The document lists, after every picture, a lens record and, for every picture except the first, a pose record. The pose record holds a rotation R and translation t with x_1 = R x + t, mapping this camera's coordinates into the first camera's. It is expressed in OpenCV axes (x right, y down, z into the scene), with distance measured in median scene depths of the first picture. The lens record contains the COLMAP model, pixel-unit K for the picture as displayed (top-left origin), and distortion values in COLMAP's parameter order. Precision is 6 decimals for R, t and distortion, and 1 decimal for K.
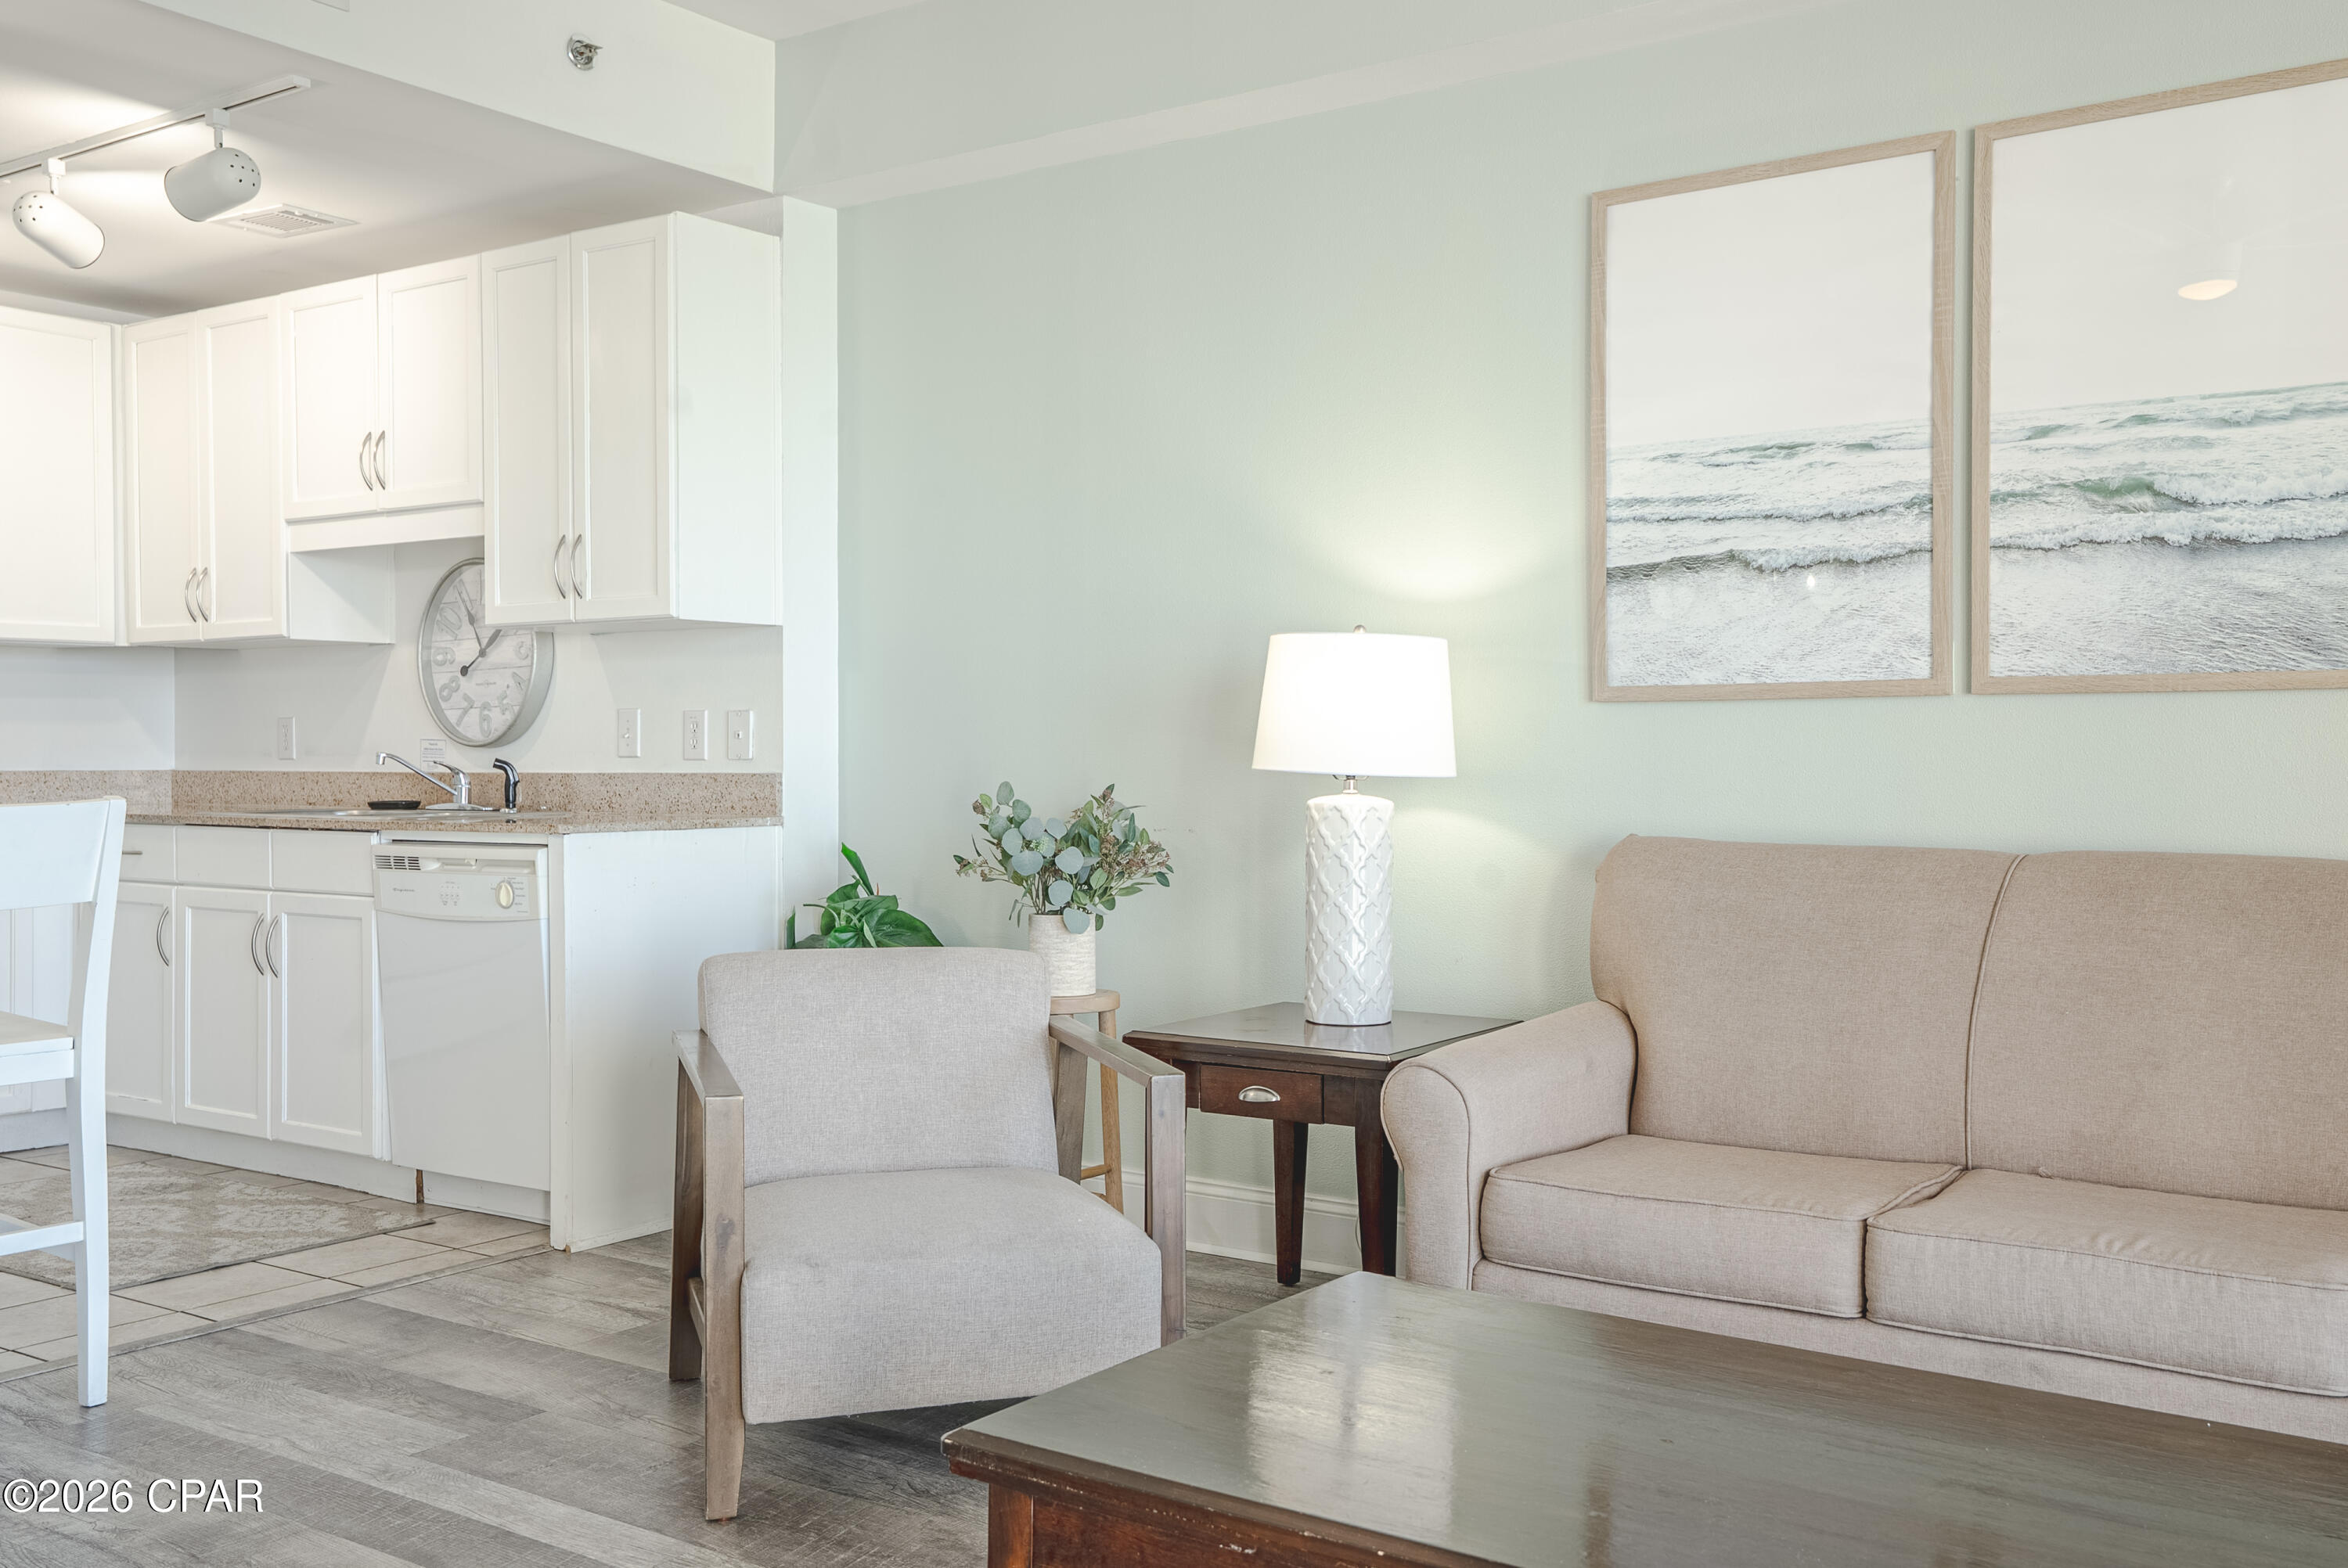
lens RADIAL K [[2109.2, 0, 1180.0], [0, 2109.2, 778.9], [0, 0, 1]] dist [0.047768, 0.018329]
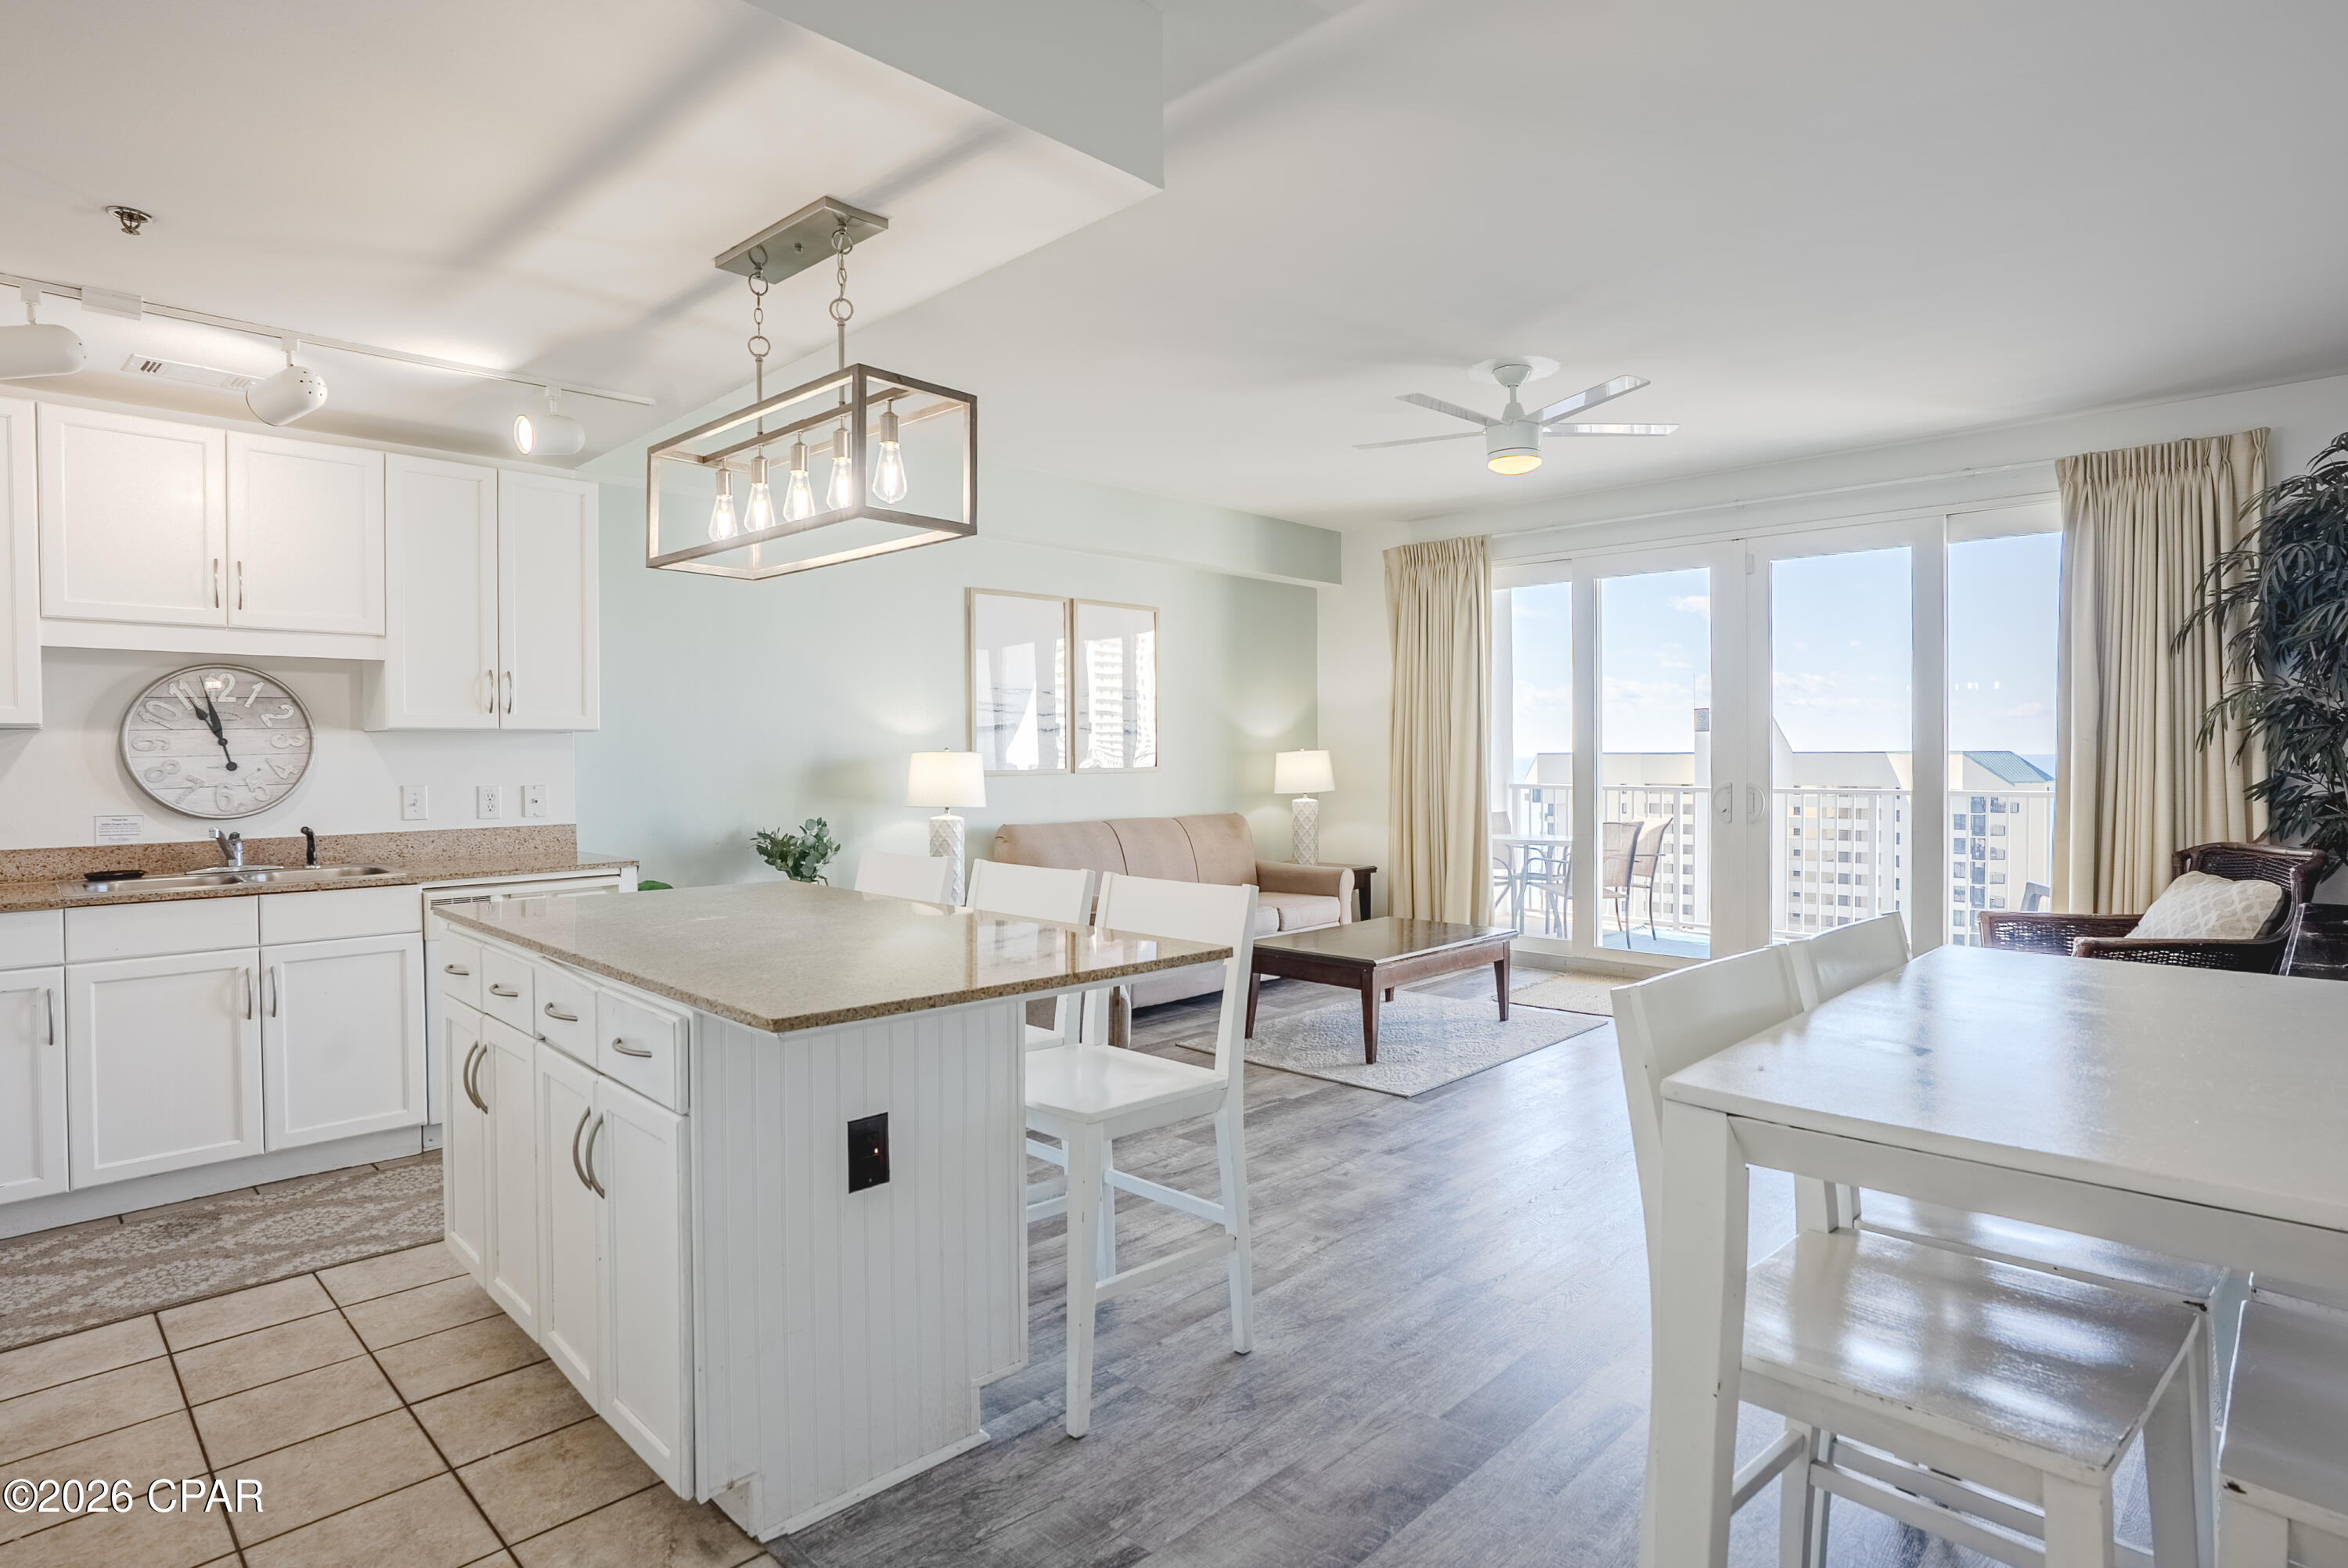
lens RADIAL K [[1236.2, 0, 1191.1], [0, 1236.2, 770.2], [0, 0, 1]] dist [-0.043410, 0.014482]
pose [[0.155703, -0.012206, 0.987728, -1.181581], [0.022313, 0.999712, 0.008837, -0.047273], [-0.987552, 0.020663, 0.155931, 0.438753]]
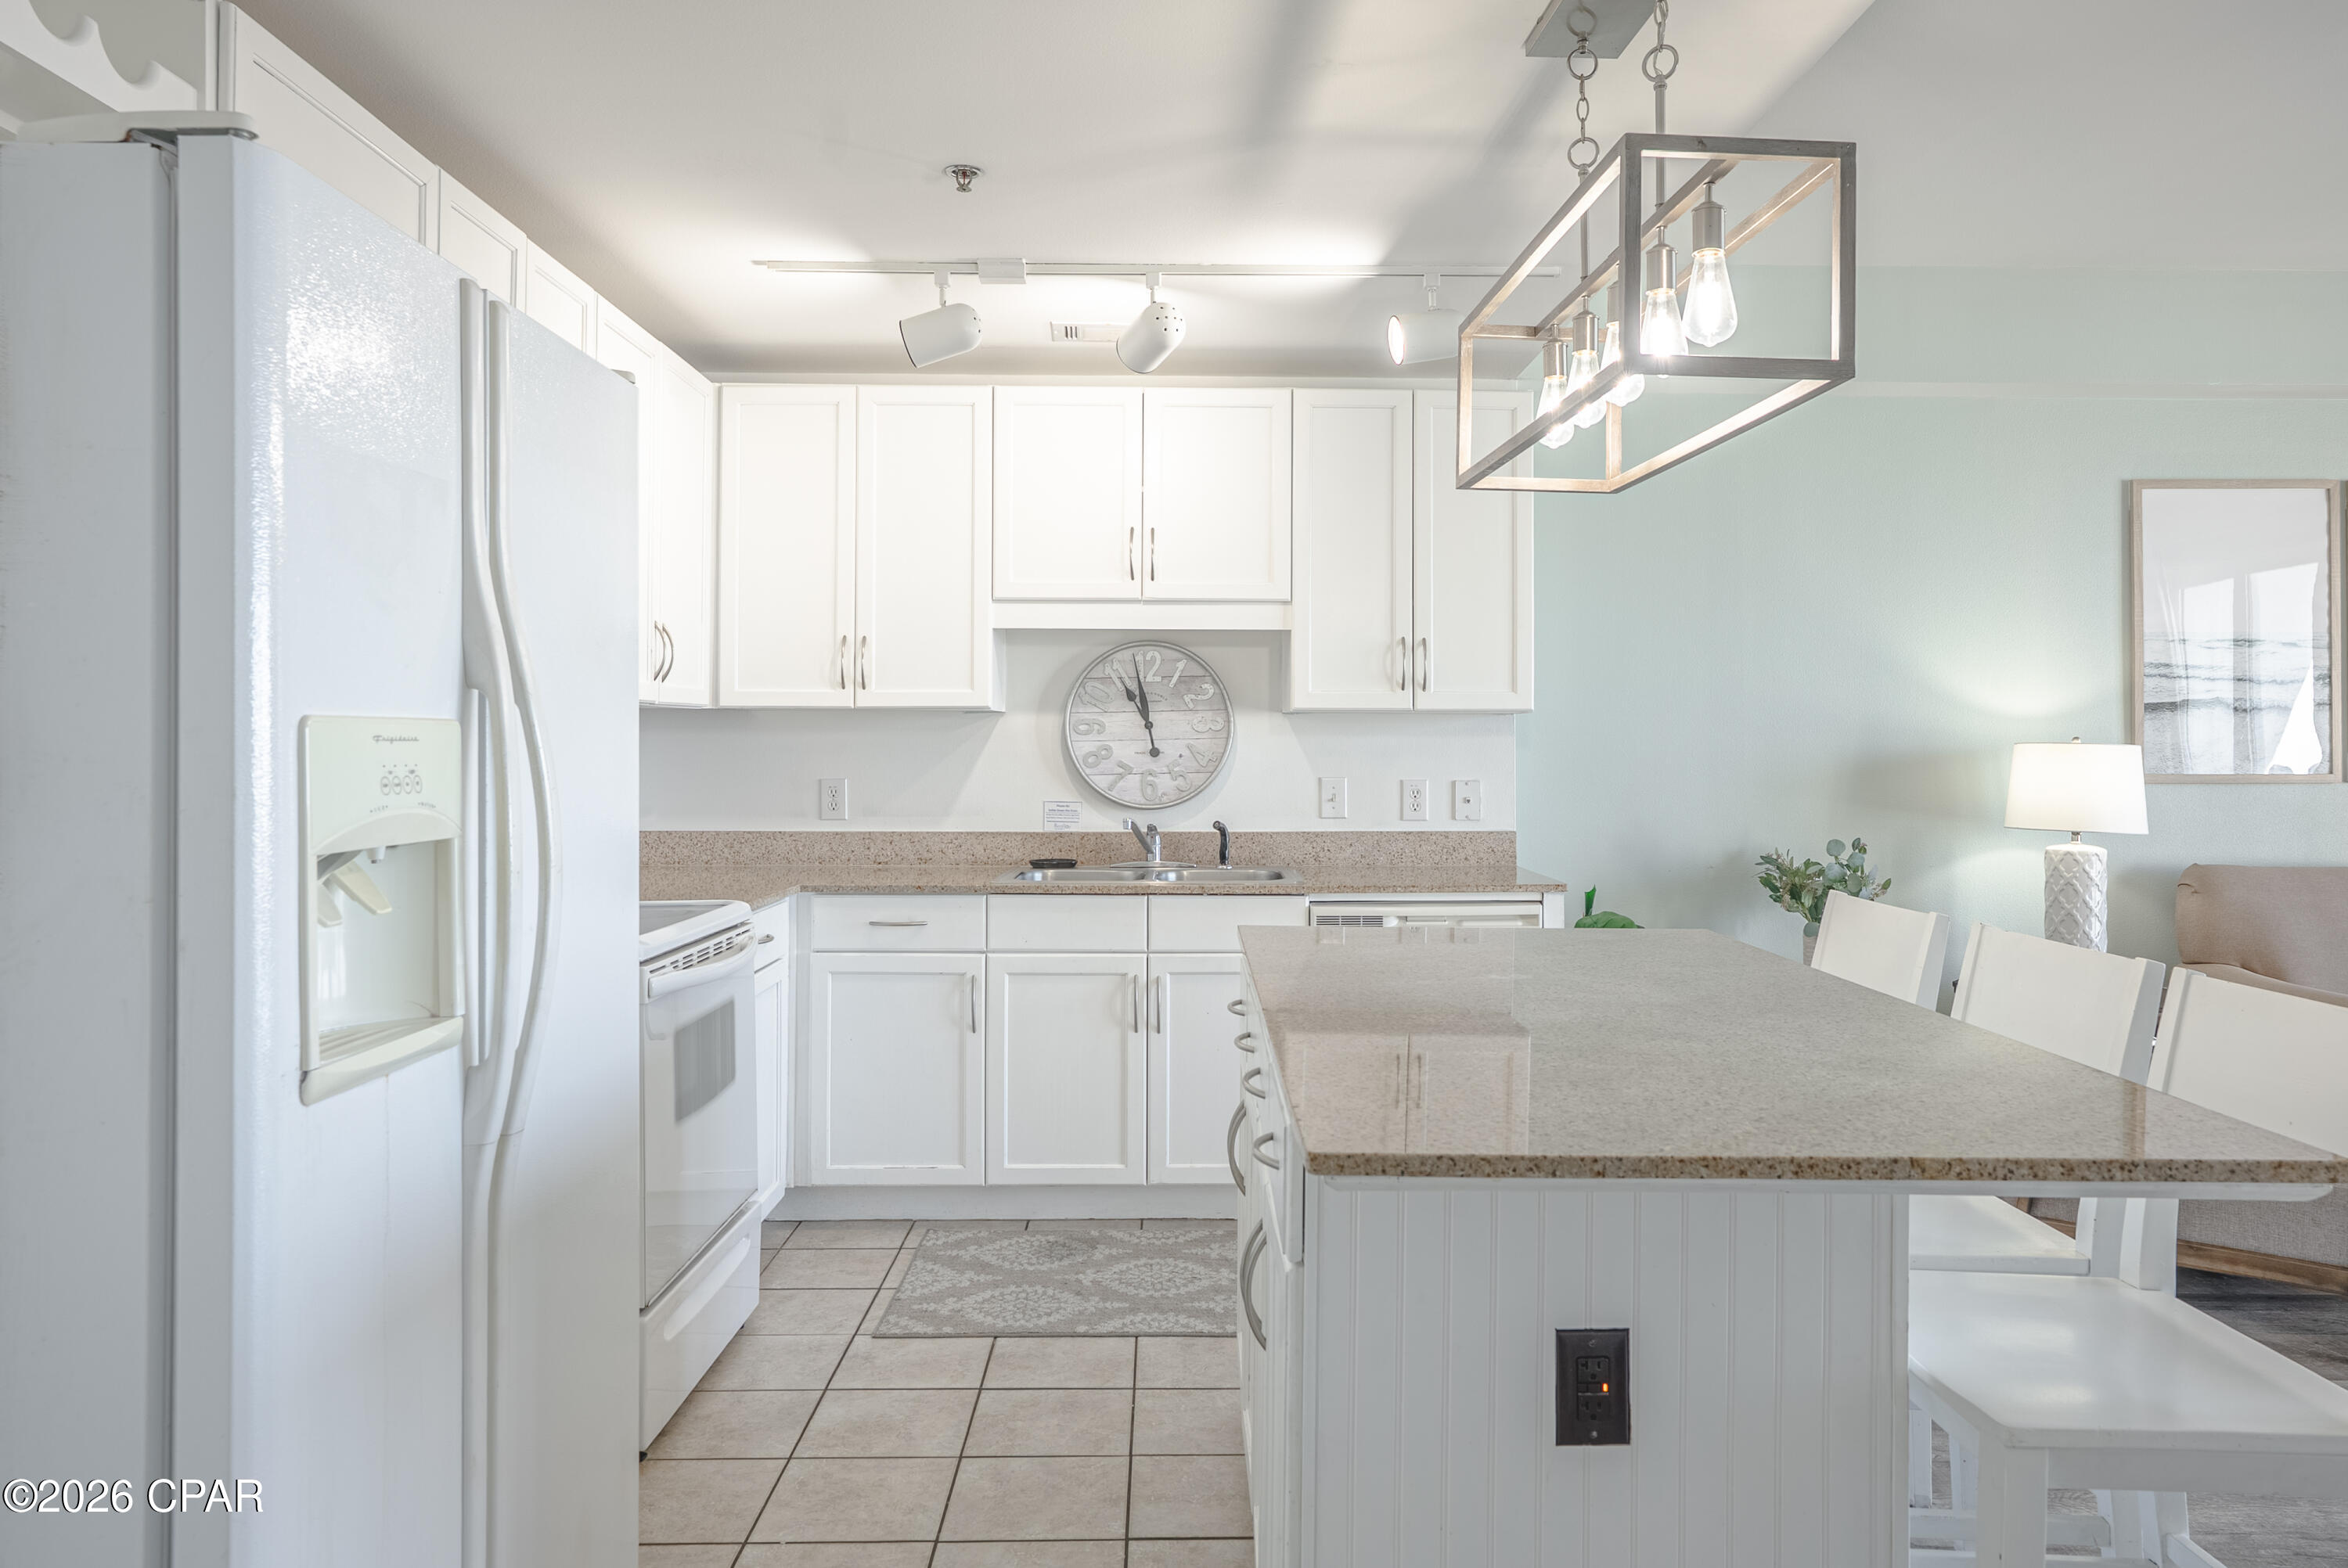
lens RADIAL K [[1620.8, 0, 1178.2], [0, 1620.8, 709.8], [0, 0, 1]] dist [-0.019032, 0.013016]
pose [[0.809951, 0.018157, 0.586217, -1.043340], [0.003757, 0.999340, -0.036144, -0.046799], [-0.586486, 0.031477, 0.809348, 0.378762]]
